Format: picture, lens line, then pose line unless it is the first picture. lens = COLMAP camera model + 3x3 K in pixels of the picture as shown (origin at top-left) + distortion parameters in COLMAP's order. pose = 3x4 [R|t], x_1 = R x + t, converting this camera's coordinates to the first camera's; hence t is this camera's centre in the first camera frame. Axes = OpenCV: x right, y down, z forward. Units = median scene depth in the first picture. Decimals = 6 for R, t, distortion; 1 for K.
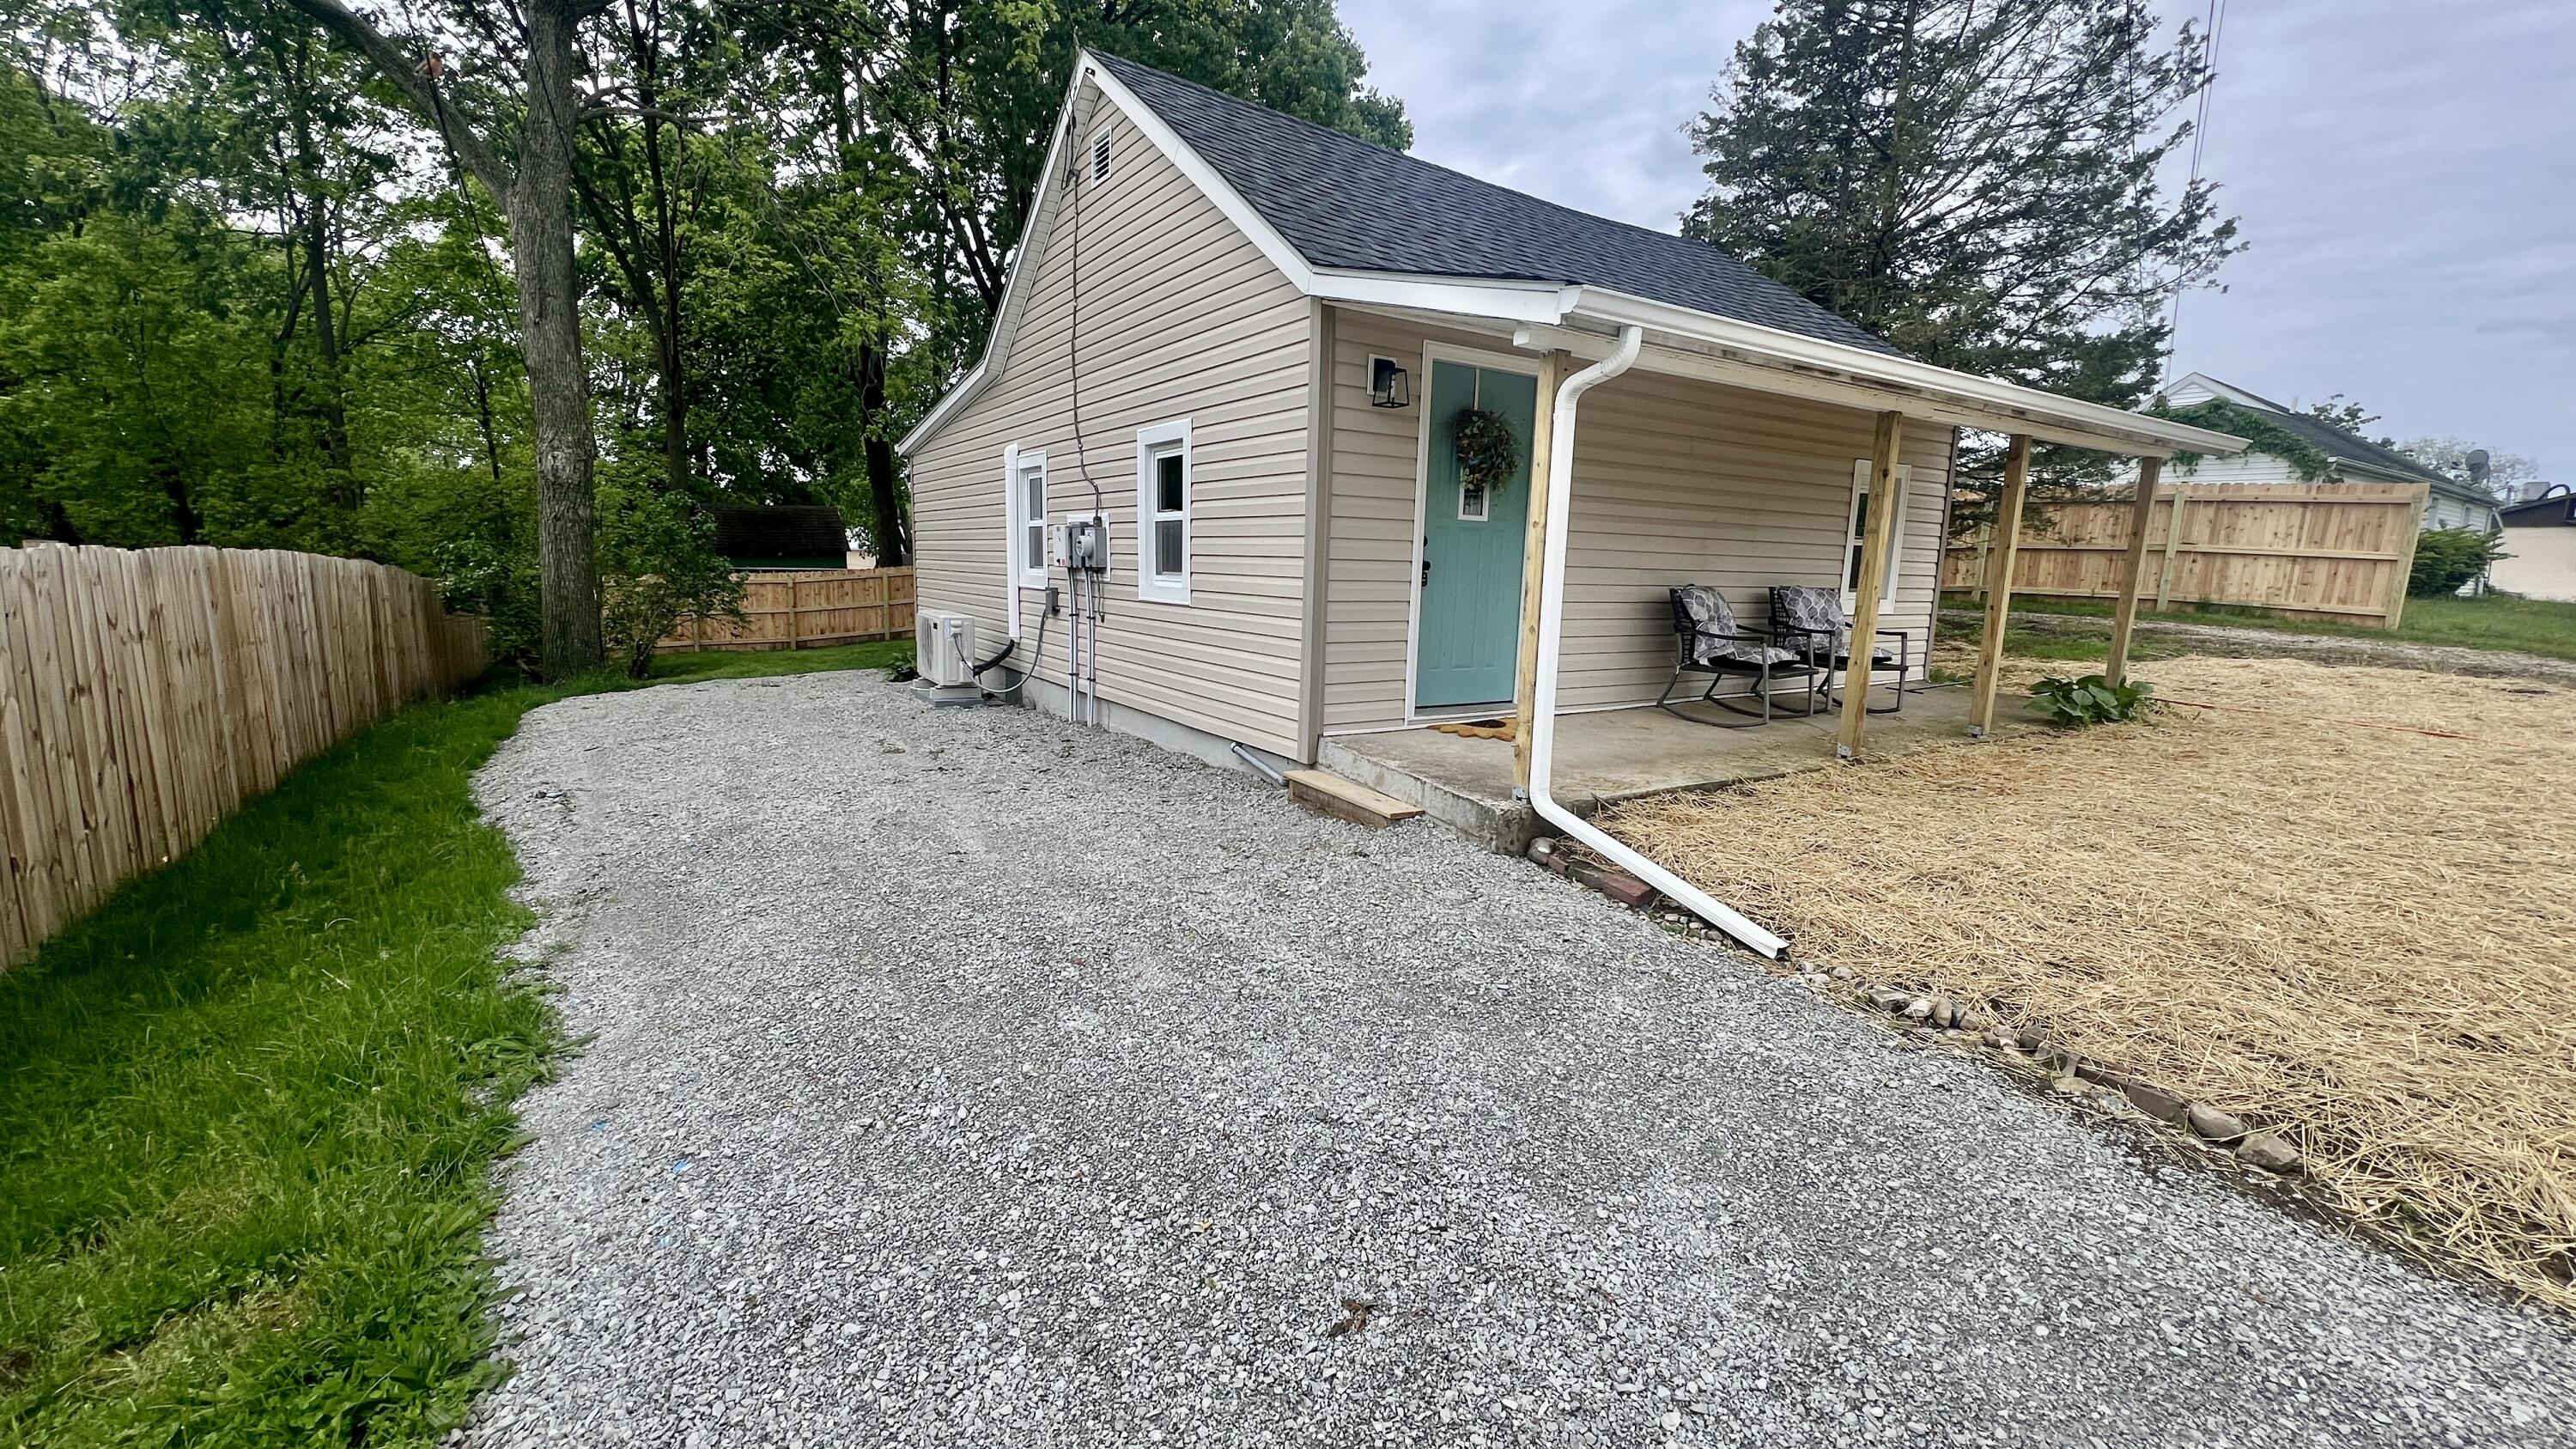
lens RADIAL K [[1020.5, 0, 1288.0], [0, 1020.5, 724.5], [0, 0, 1]] dist [-0.001779, -0.000141]
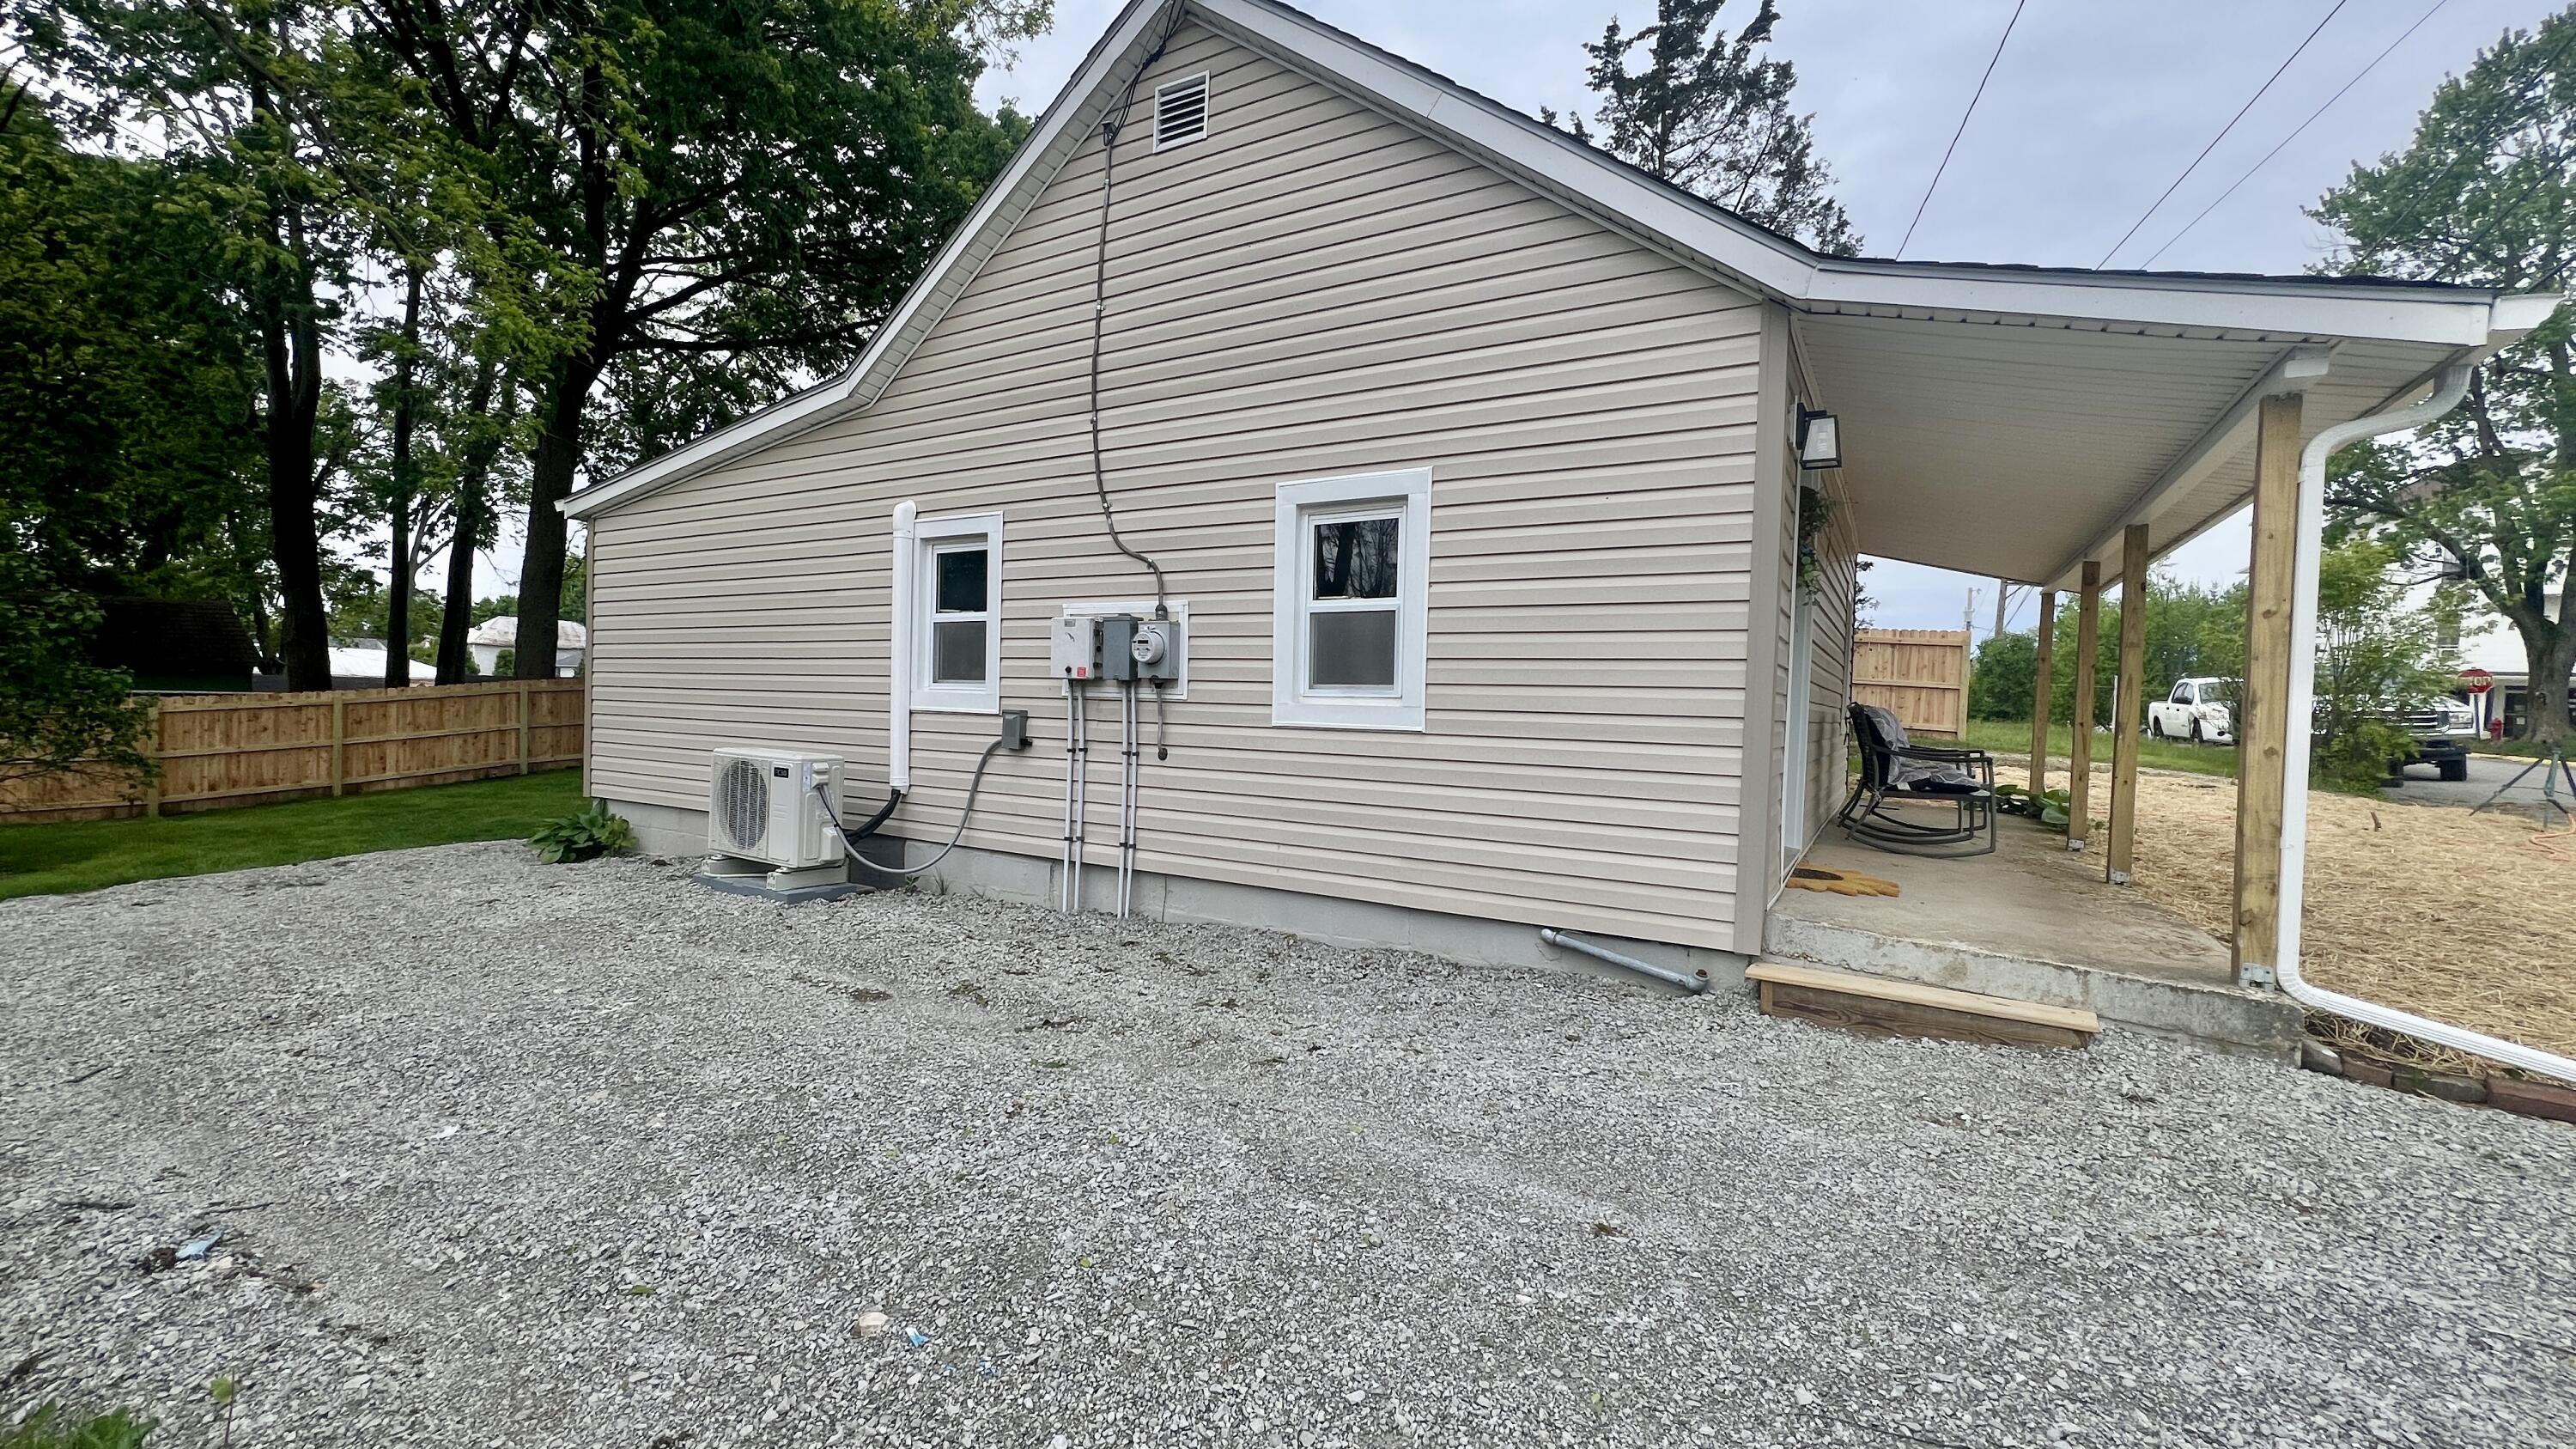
lens RADIAL K [[1020.5, 0, 1288.0], [0, 1020.5, 724.5], [0, 0, 1]] dist [-0.001779, -0.000141]
pose [[0.895996, -0.008677, 0.443978, -0.410166], [0.064924, 0.991625, -0.111643, -0.042818], [-0.439291, 0.128857, 0.889055, 0.362958]]
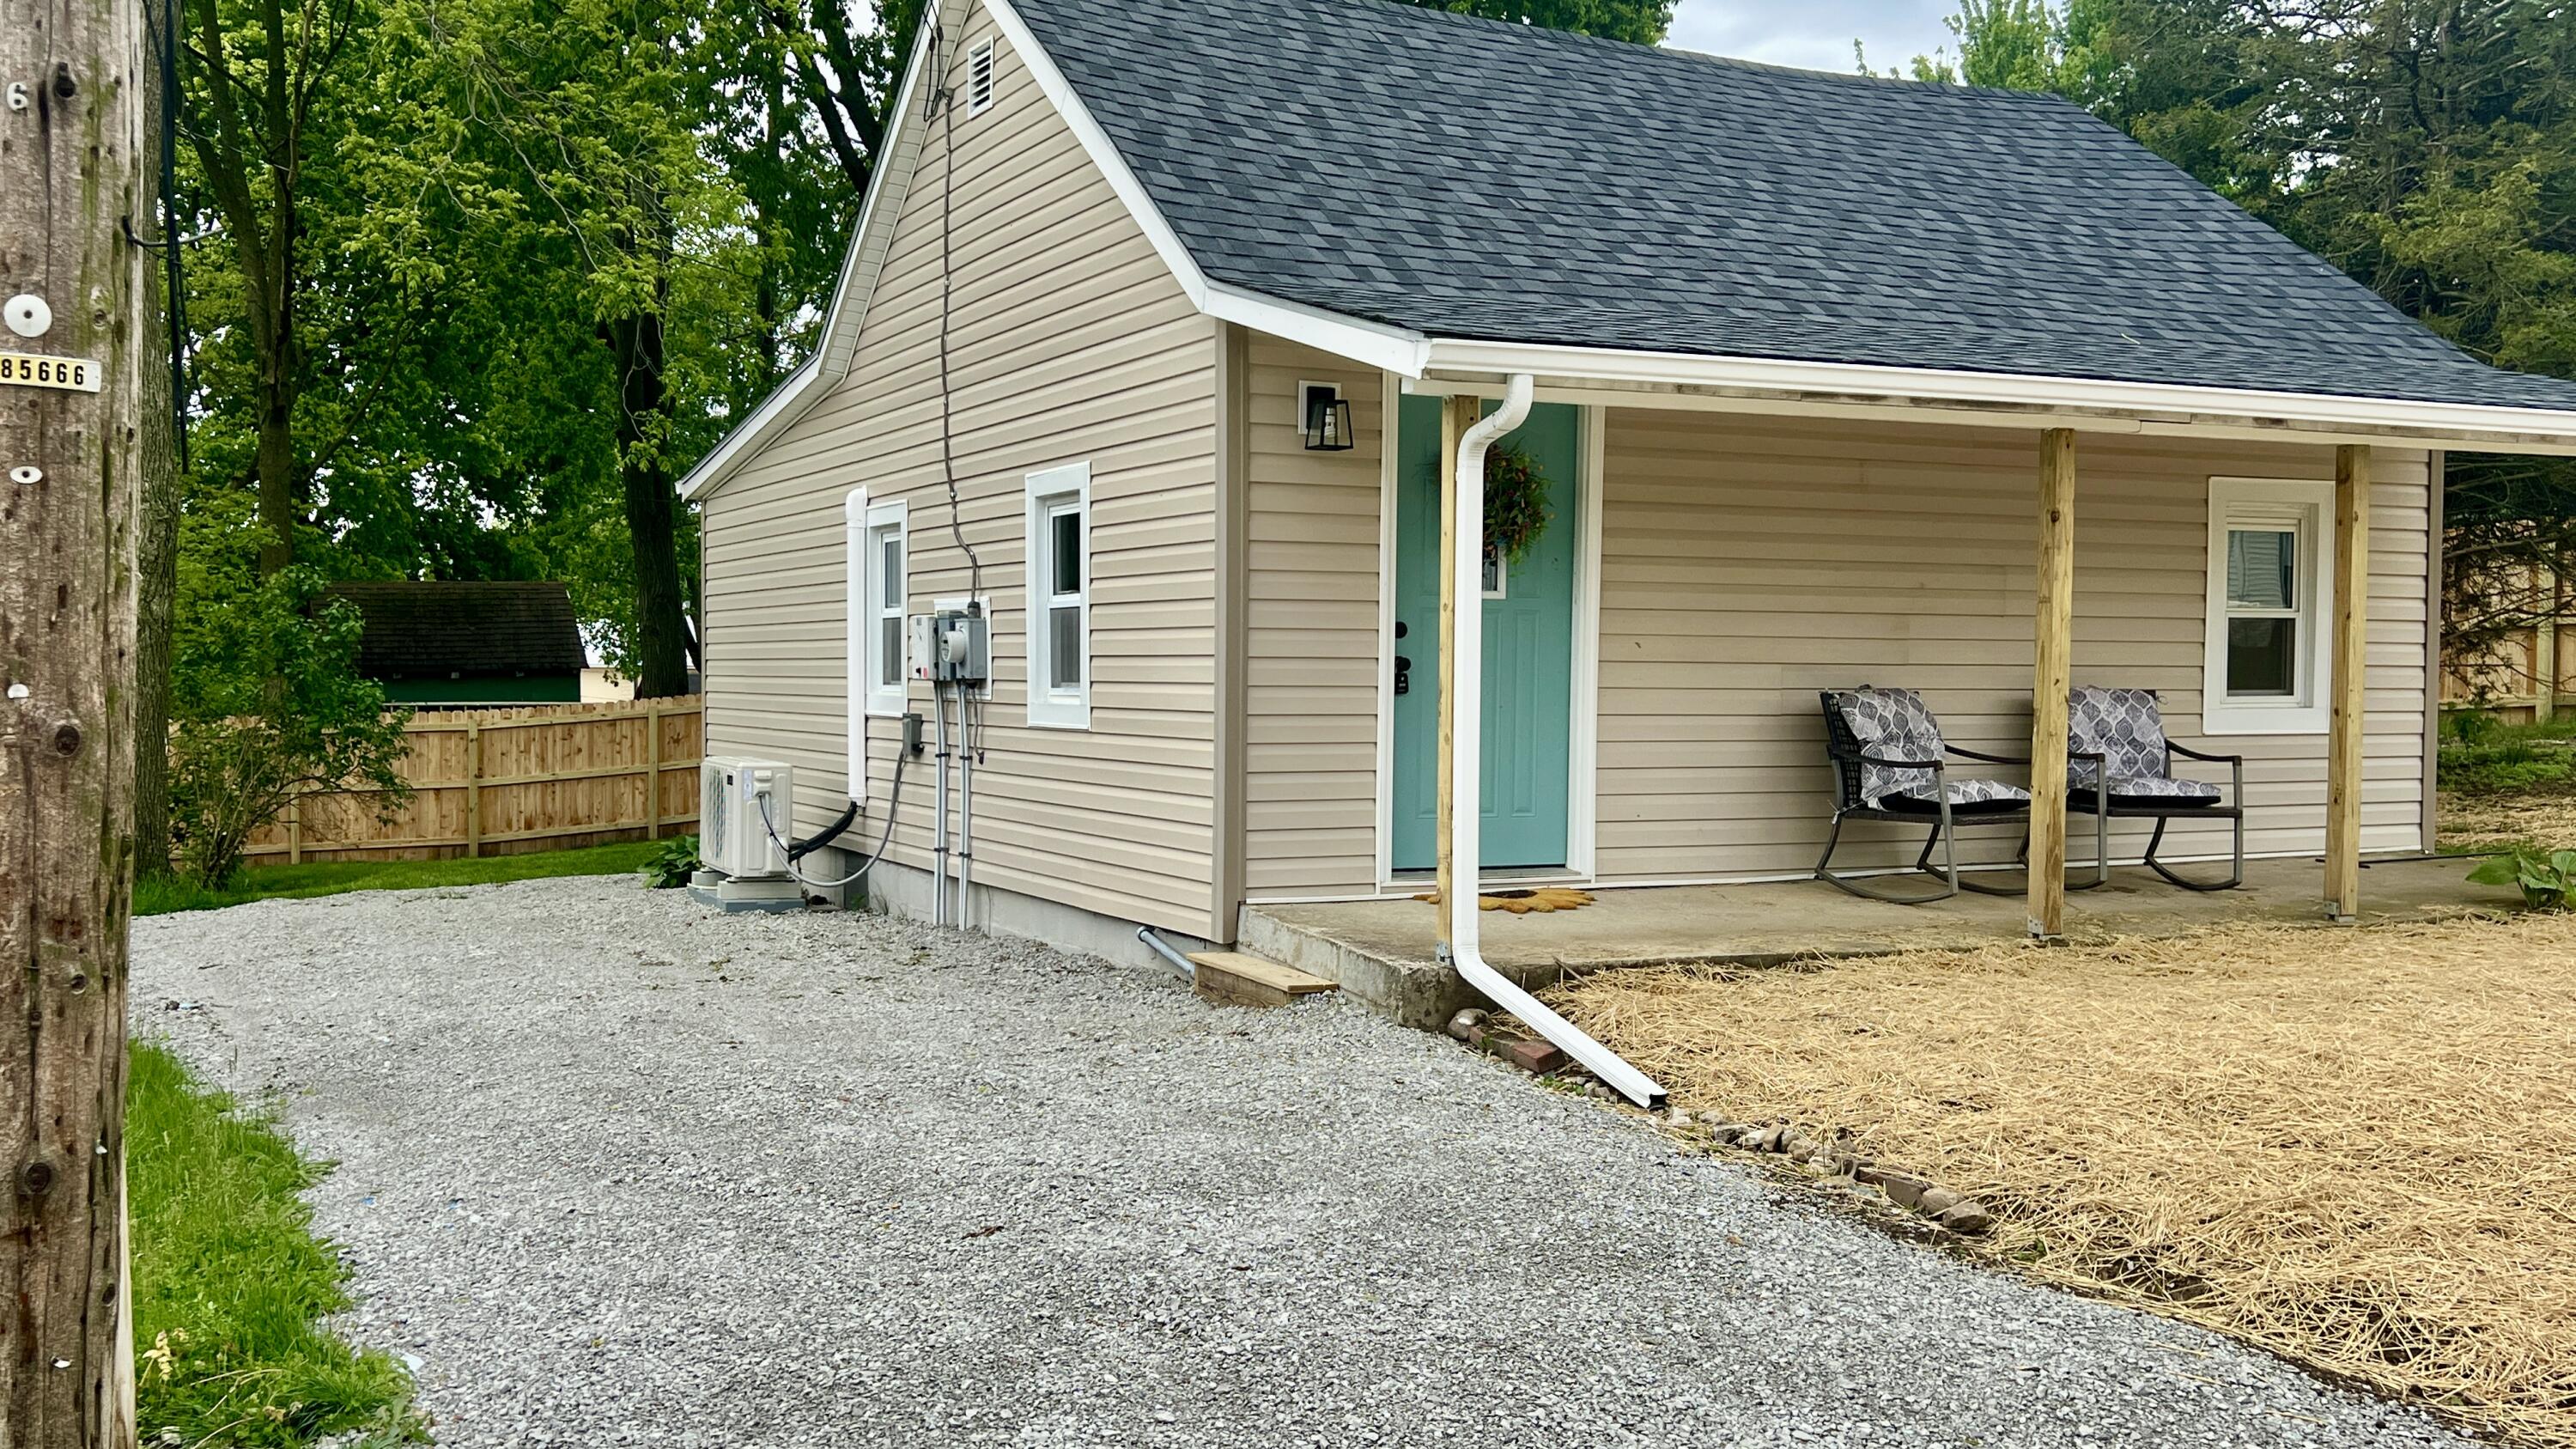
lens RADIAL K [[2388.6, 0, 1274.1], [0, 2388.6, 747.1], [0, 0, 1]] dist [0.170970, -0.475153]
pose [[0.992593, -0.015371, -0.120514, 0.183624], [-0.000408, 0.991537, -0.129827, 0.085130], [0.121489, 0.128914, 0.984186, -0.462365]]
